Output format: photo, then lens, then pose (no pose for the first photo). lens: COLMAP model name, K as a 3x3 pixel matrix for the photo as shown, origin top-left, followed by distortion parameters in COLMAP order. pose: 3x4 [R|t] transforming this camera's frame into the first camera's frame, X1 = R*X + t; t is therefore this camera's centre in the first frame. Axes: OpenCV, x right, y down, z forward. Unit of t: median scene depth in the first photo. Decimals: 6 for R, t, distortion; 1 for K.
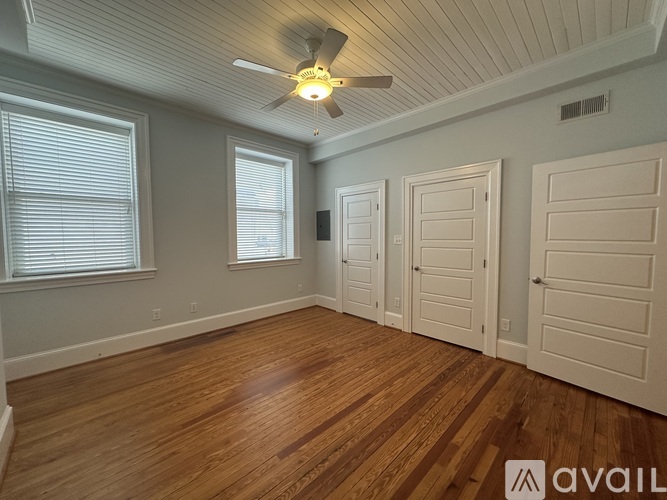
lens RADIAL K [[264.4, 0, 333.7], [0, 264.4, 249.9], [0, 0, 1]] dist [0.001174, 0.000011]
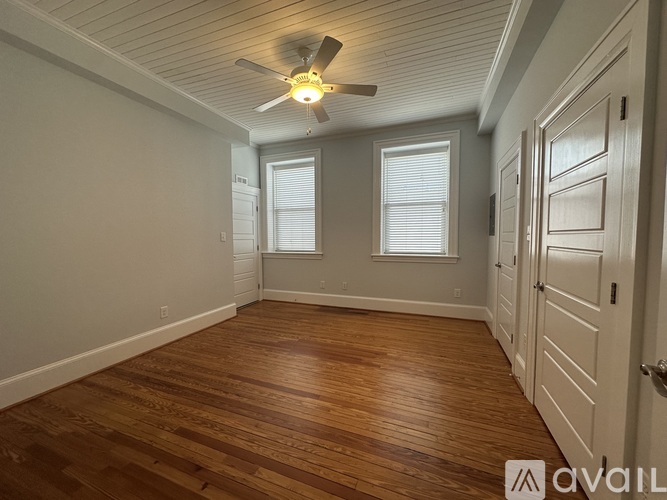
lens RADIAL K [[264.4, 0, 334.3], [0, 264.4, 250.2], [0, 0, 1]] dist [0.001174, 0.000011]
pose [[0.414853, 0.053948, -0.908288, 0.692078], [-0.047702, 0.998158, 0.037498, -0.002974], [0.908637, 0.027771, 0.416662, 0.460787]]
